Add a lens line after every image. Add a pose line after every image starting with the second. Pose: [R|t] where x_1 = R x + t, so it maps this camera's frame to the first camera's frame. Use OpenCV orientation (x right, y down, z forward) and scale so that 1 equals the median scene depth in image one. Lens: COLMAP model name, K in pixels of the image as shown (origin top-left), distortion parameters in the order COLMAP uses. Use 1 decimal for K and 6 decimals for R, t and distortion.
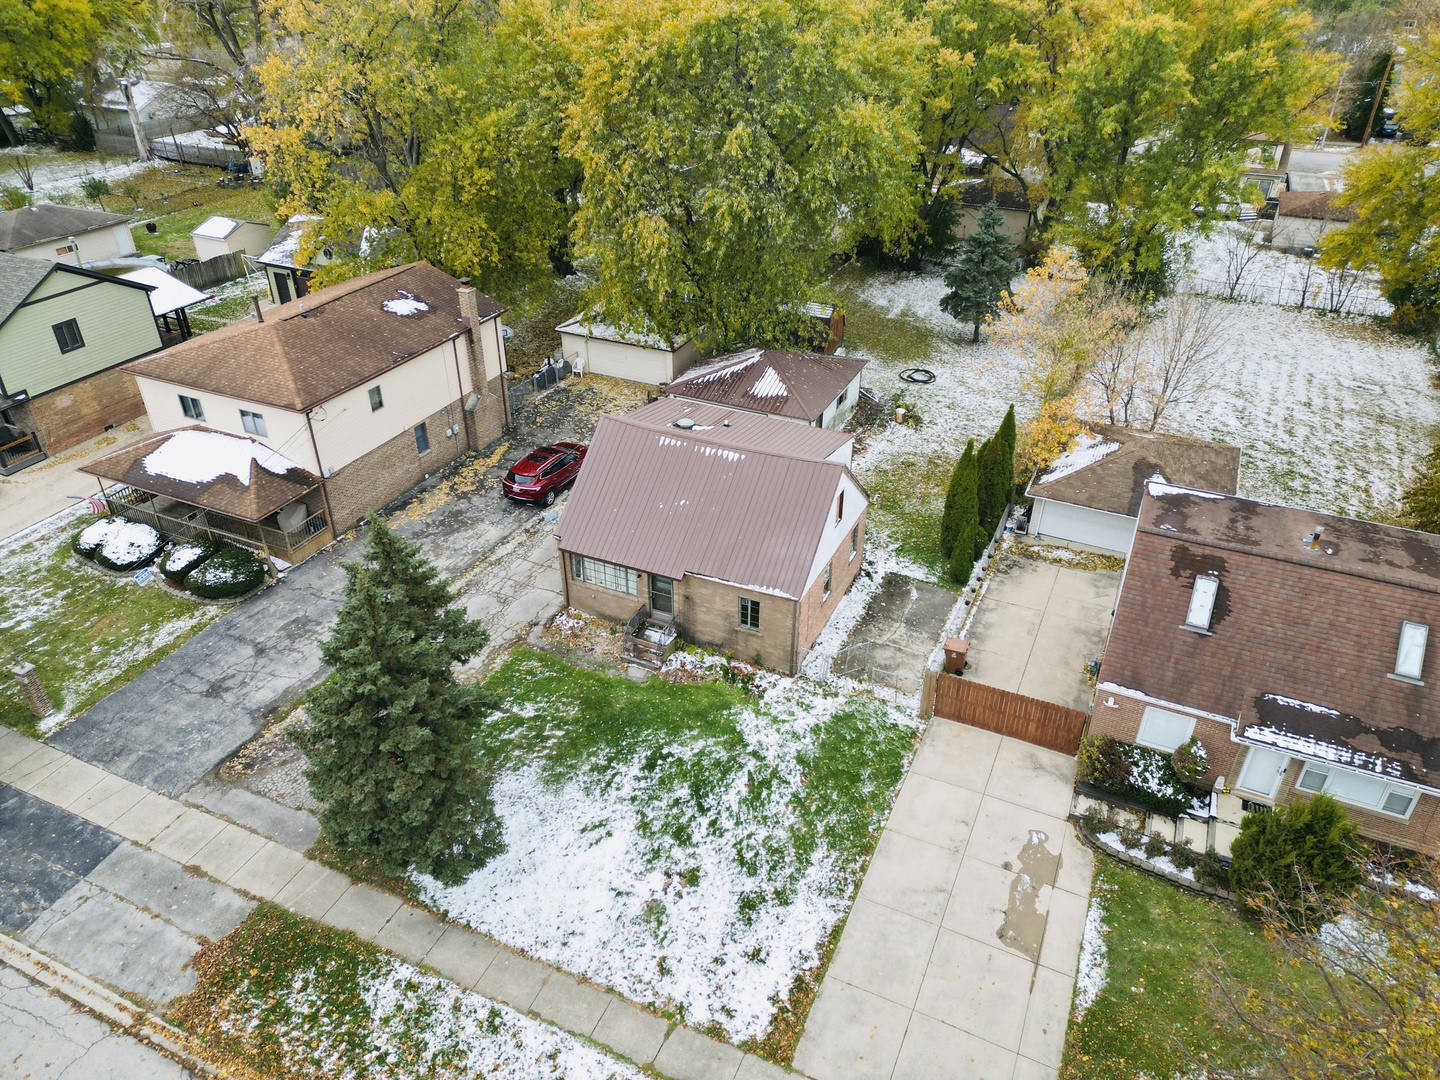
lens RADIAL K [[1001.9, 0, 717.4], [0, 1001.9, 542.4], [0, 0, 1]] dist [0.092336, -0.087717]
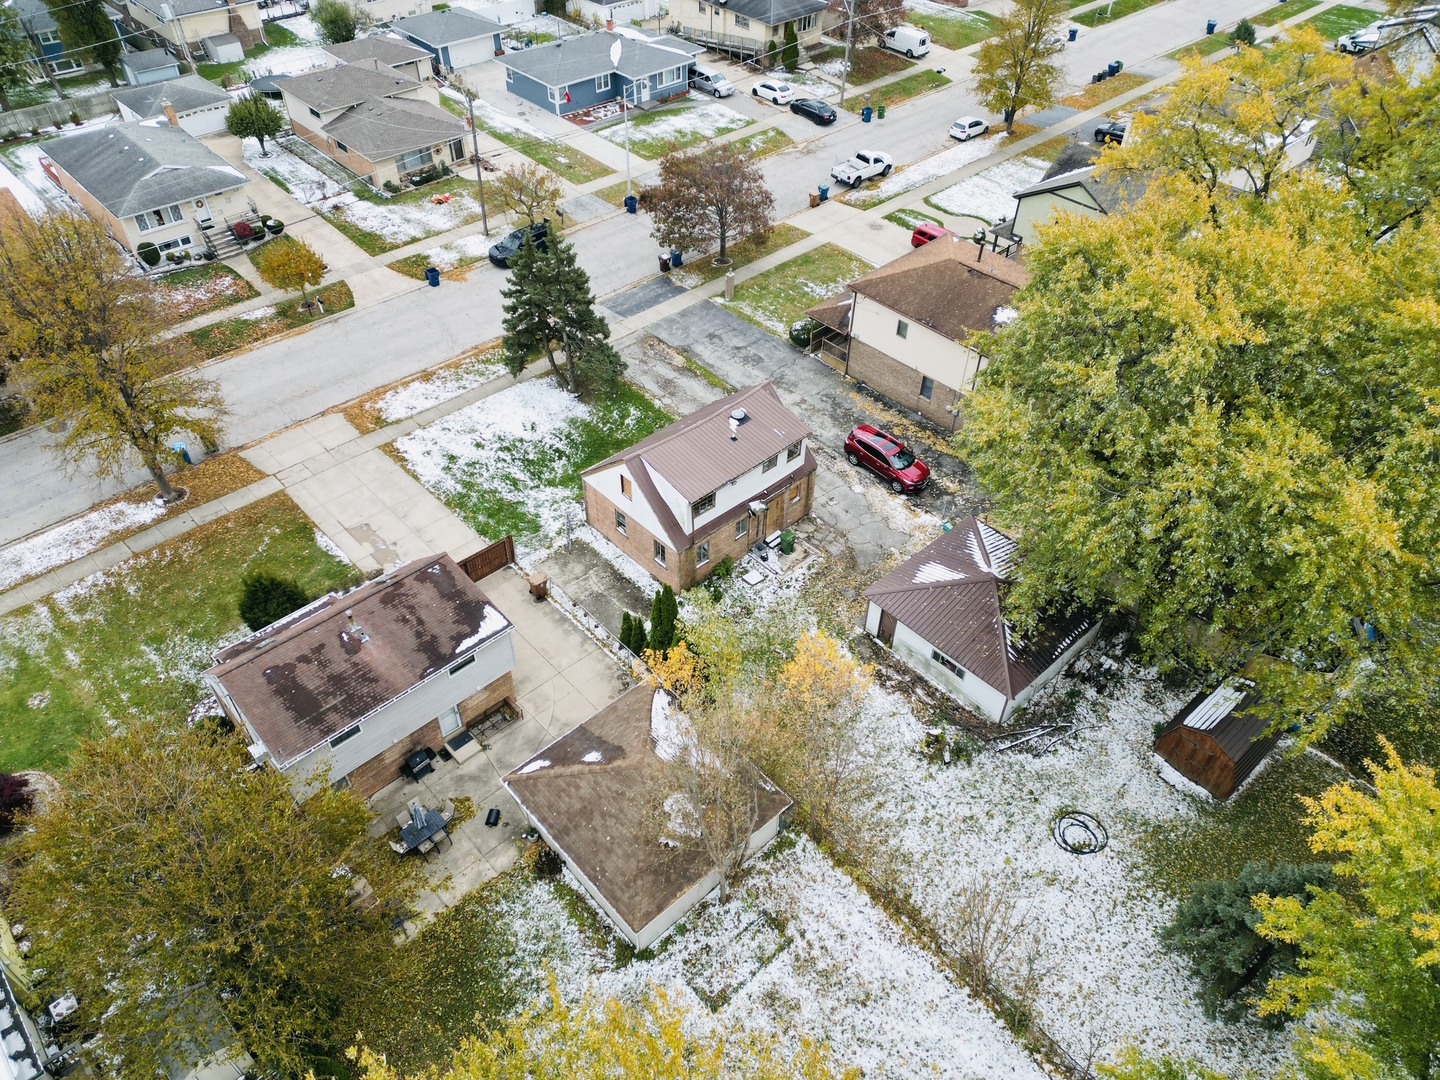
lens RADIAL K [[1001.9, 0, 717.4], [0, 1001.9, 542.4], [0, 0, 1]] dist [0.092336, -0.087717]
pose [[-0.377737, 0.627079, -0.681239, 1.305435], [-0.503901, 0.478025, 0.719427, -1.292405], [0.776787, 0.615031, 0.135418, 1.196153]]
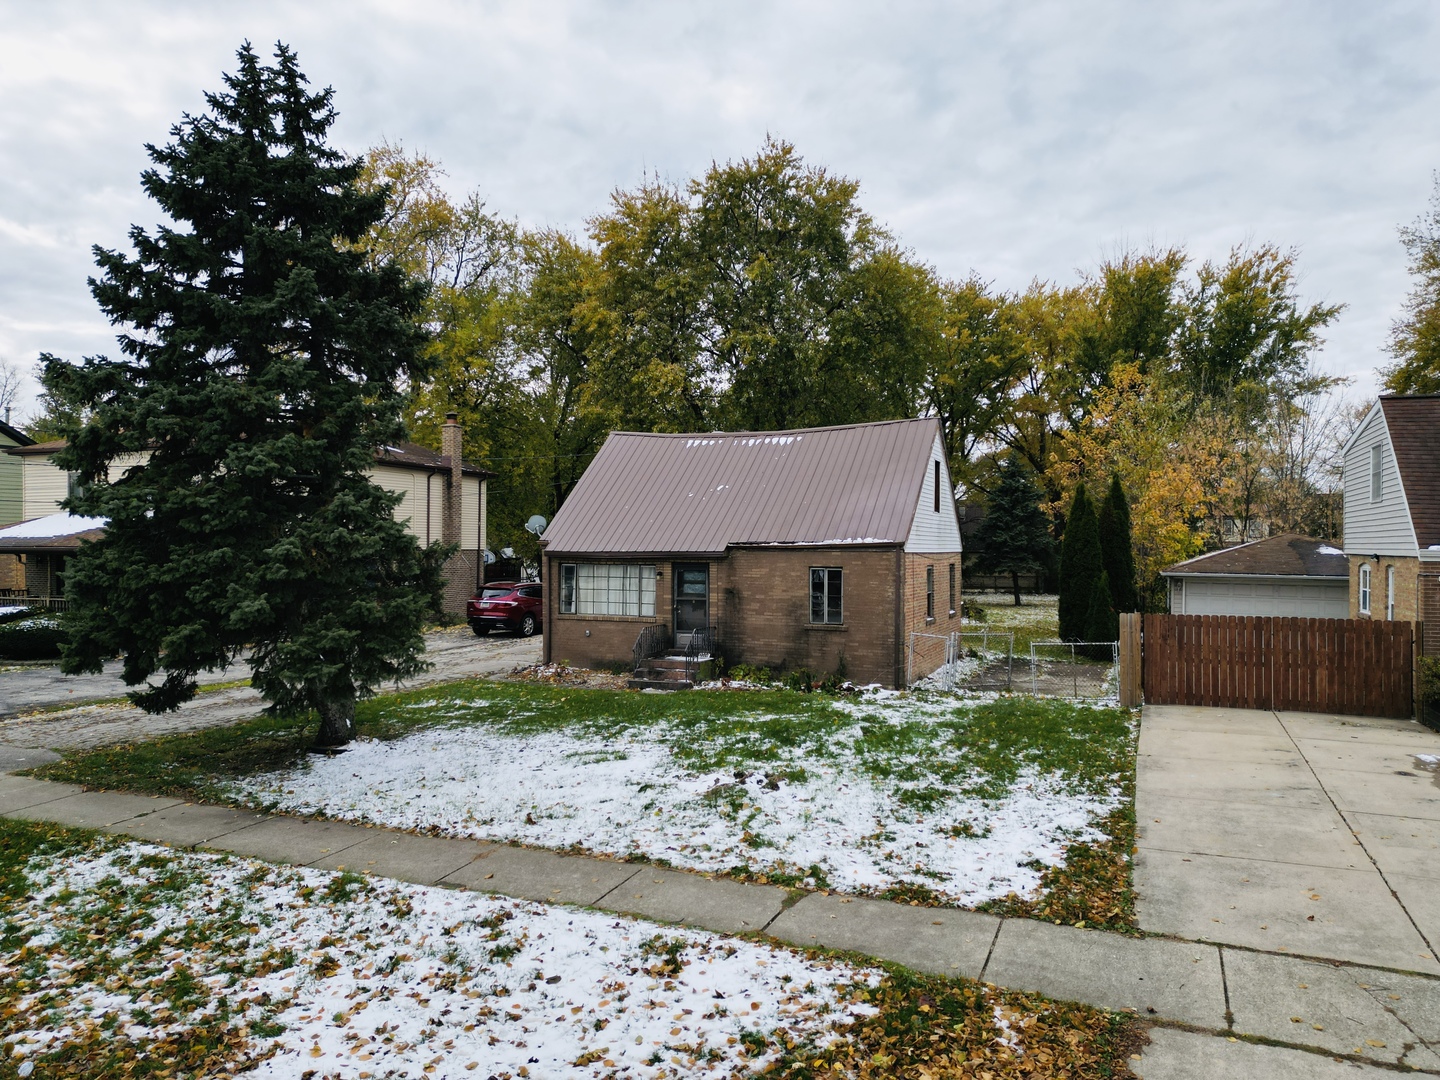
lens RADIAL K [[1001.9, 0, 717.4], [0, 1001.9, 542.4], [0, 0, 1]] dist [0.092336, -0.087717]
pose [[0.999509, 0.003261, 0.031154, -0.075687], [0.013818, 0.846672, -0.531936, 0.485861], [-0.028112, 0.532105, 0.846211, 0.508739]]
